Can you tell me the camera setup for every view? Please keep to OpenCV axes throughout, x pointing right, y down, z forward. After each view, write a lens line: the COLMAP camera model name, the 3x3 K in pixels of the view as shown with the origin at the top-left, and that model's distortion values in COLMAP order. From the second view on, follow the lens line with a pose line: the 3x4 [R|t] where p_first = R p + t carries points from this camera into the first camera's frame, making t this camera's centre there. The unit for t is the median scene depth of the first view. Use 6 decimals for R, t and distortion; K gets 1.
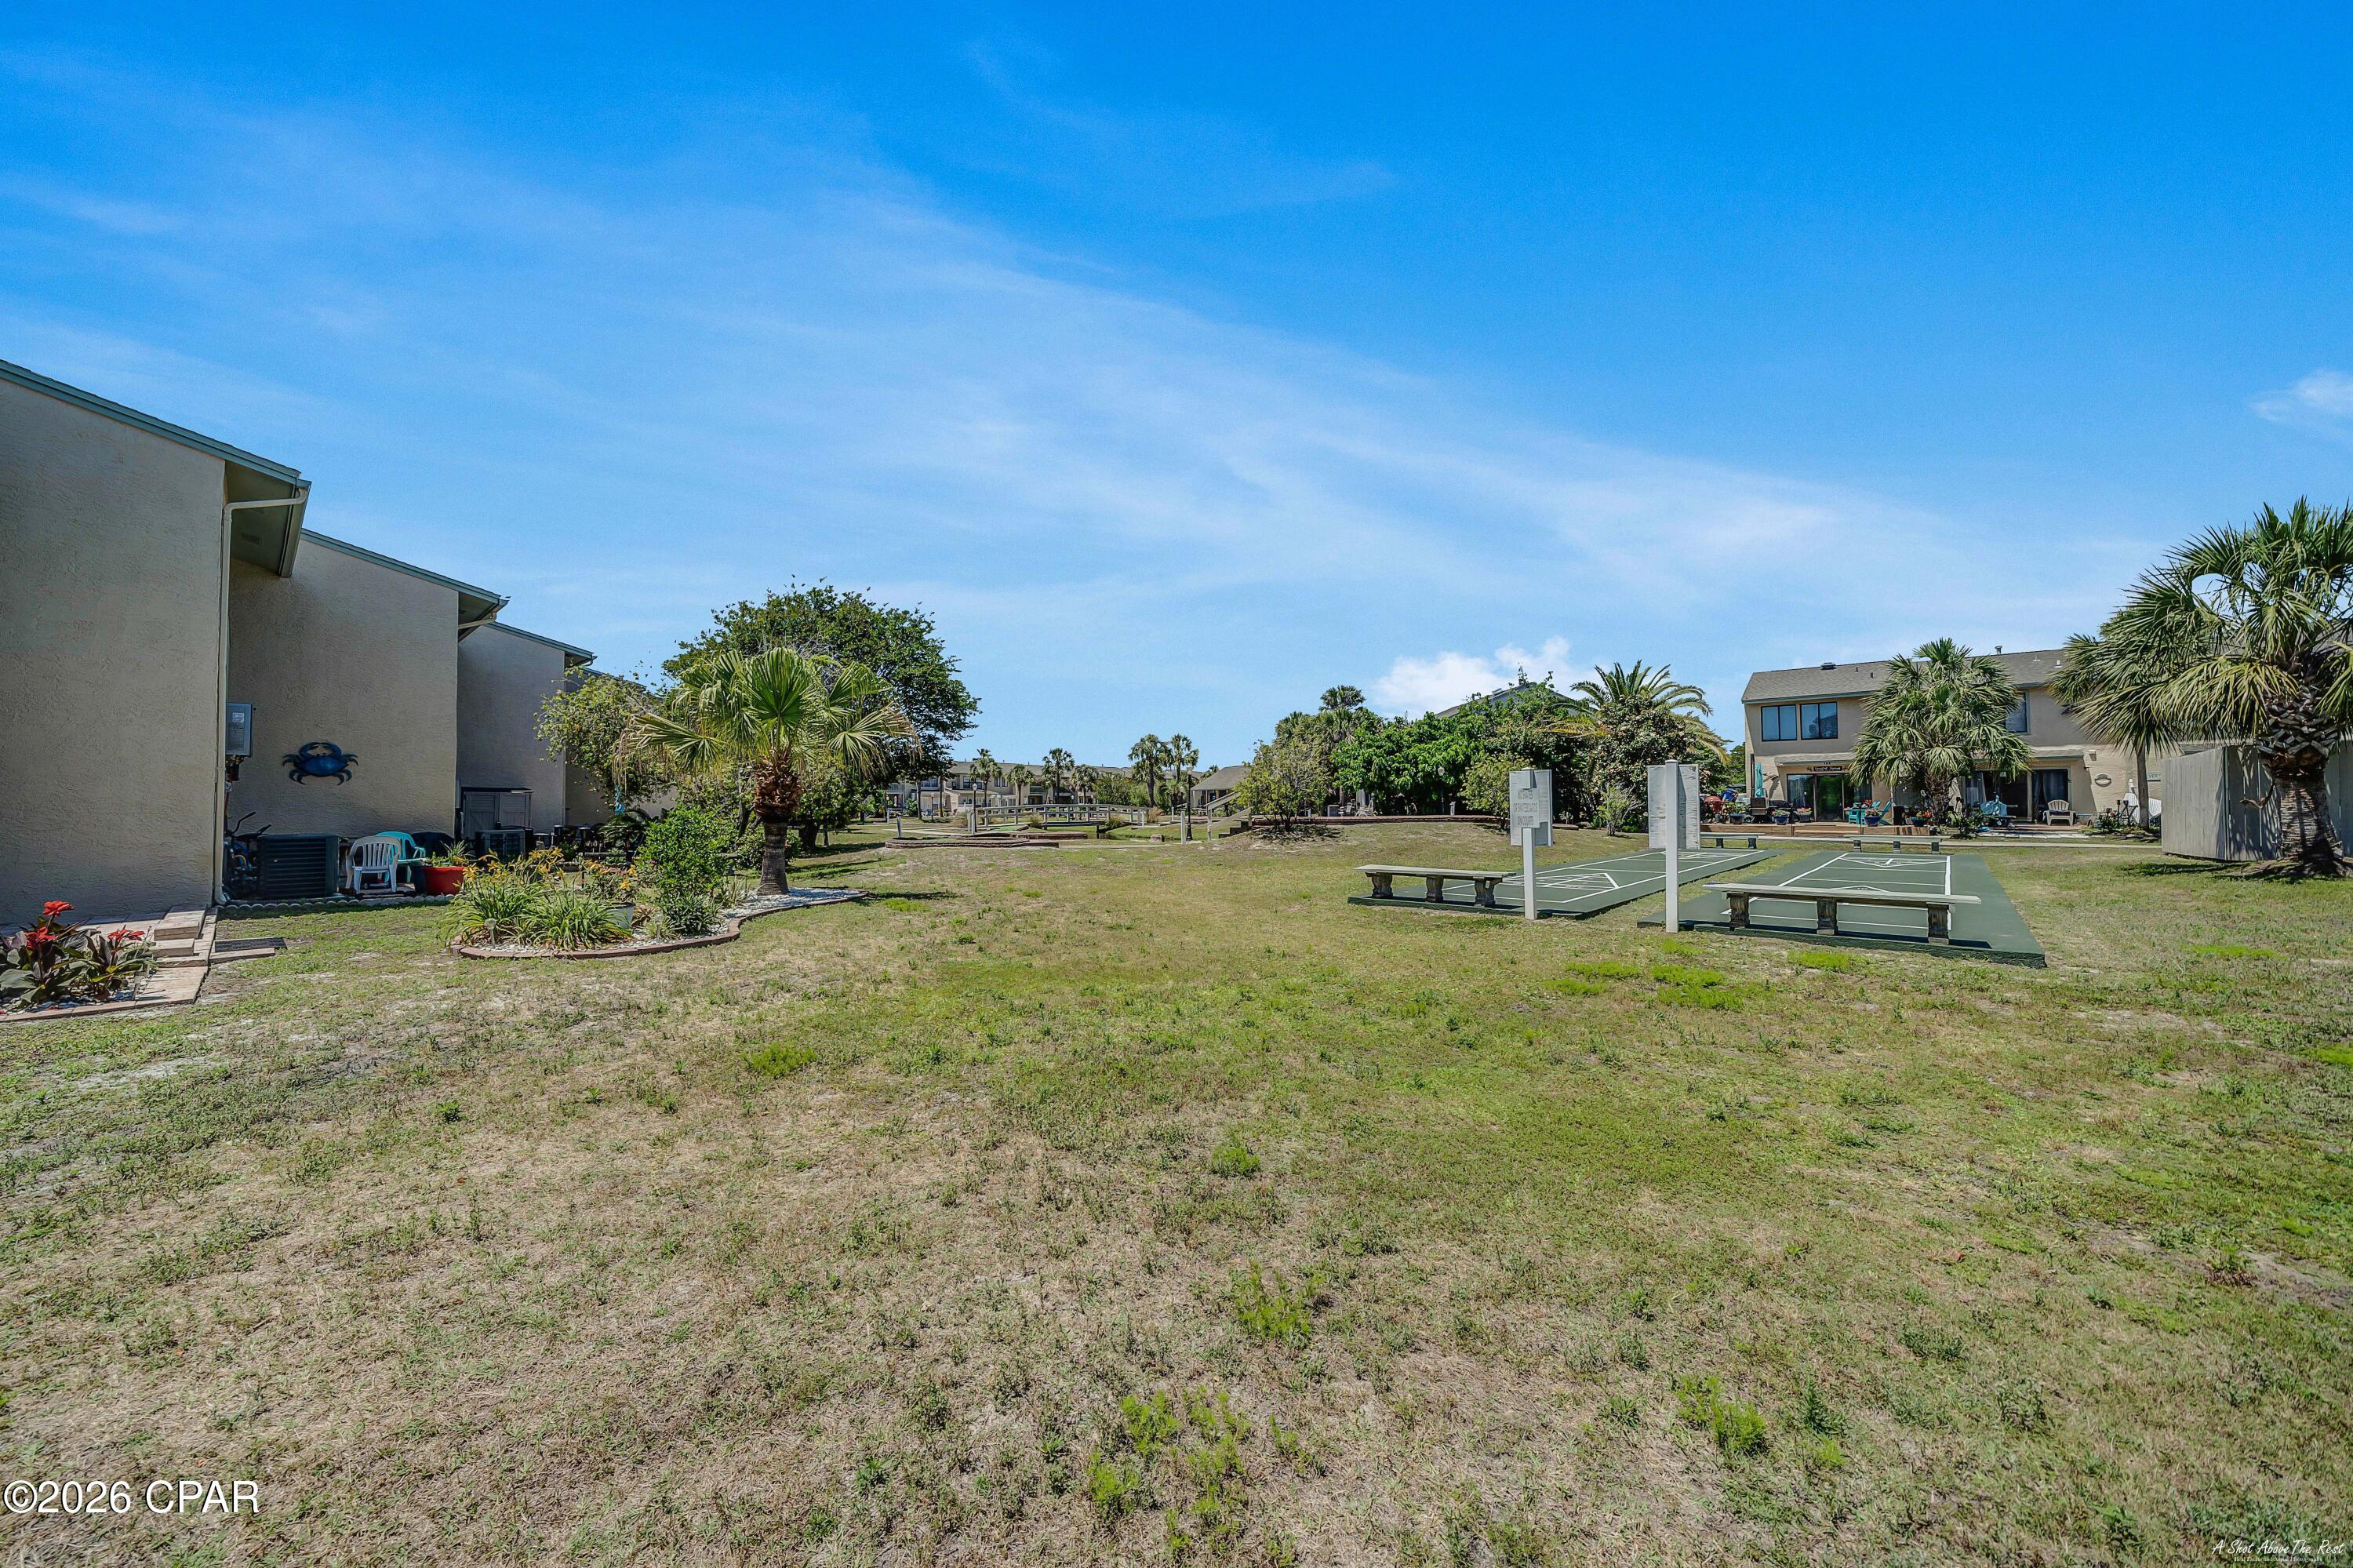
lens RADIAL K [[816.1, 0, 1178.8], [0, 816.1, 780.6], [0, 0, 1]] dist [-0.001006, -0.000029]
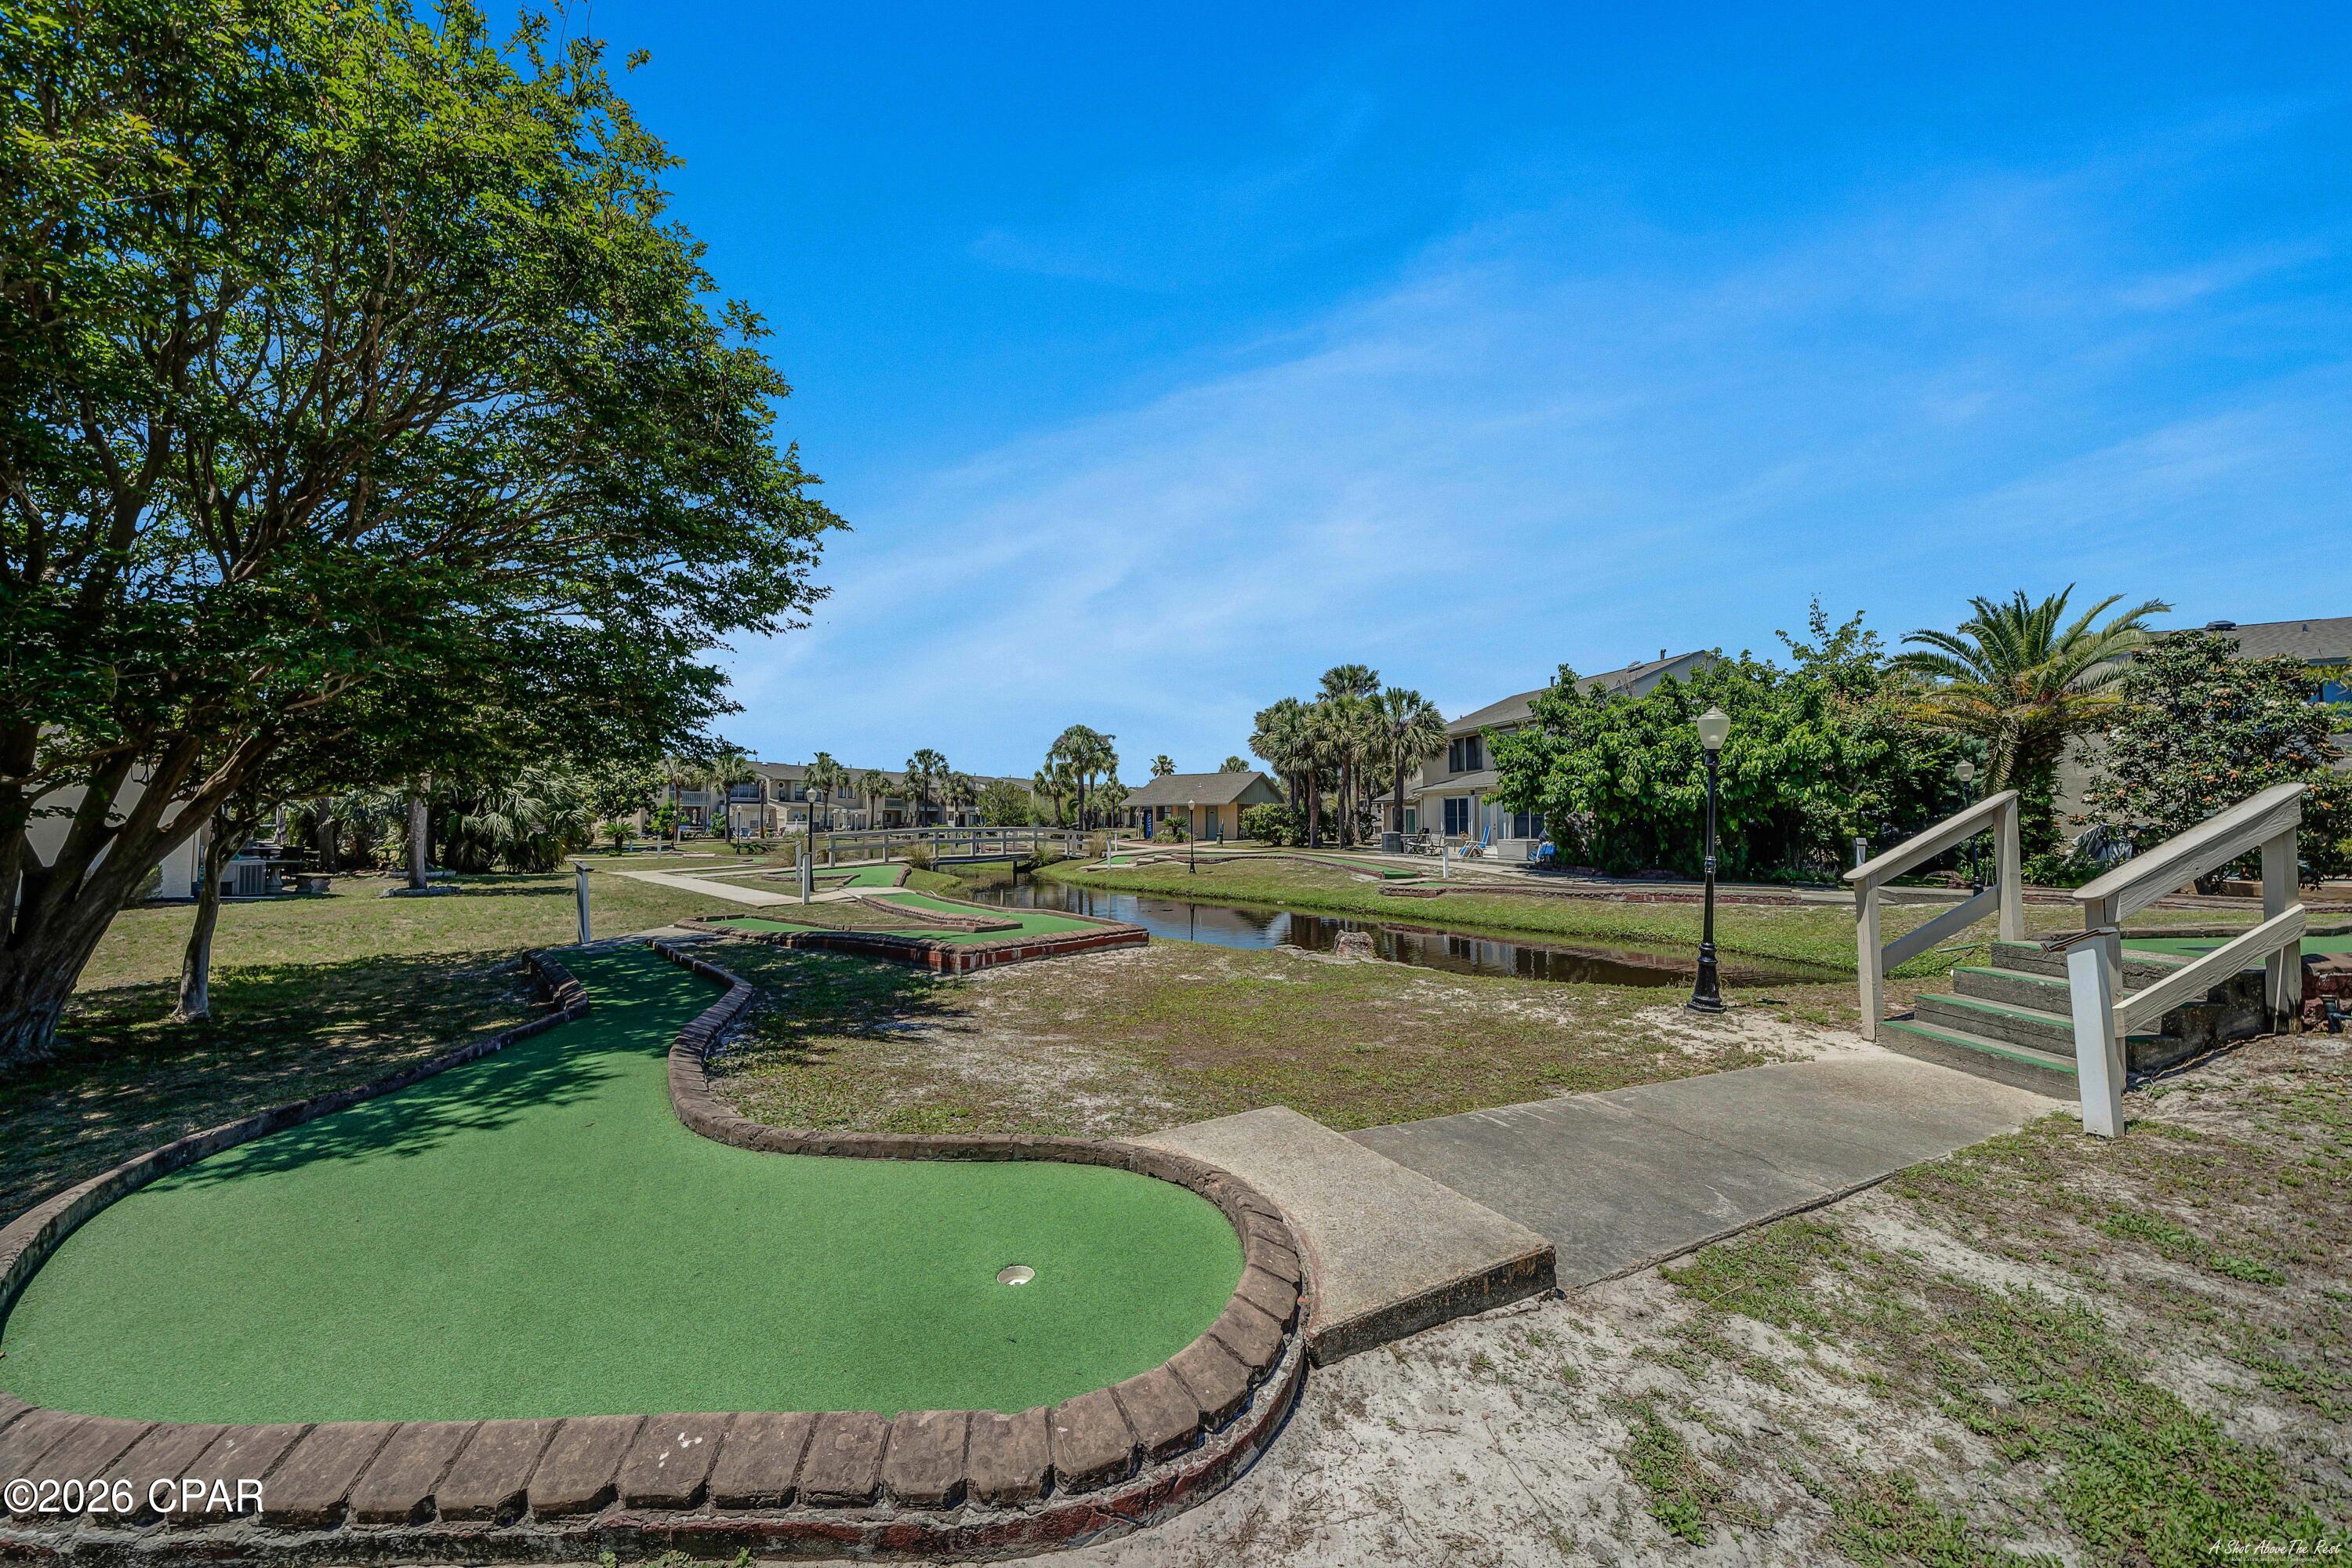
lens RADIAL K [[815.8, 0, 1172.4], [0, 815.8, 793.3], [0, 0, 1]] dist [-0.001006, -0.000029]
pose [[0.985206, 0.014593, 0.170754, -0.051096], [-0.013768, 0.999887, -0.006016, 0.003109], [-0.170822, 0.003576, 0.985295, 0.205951]]
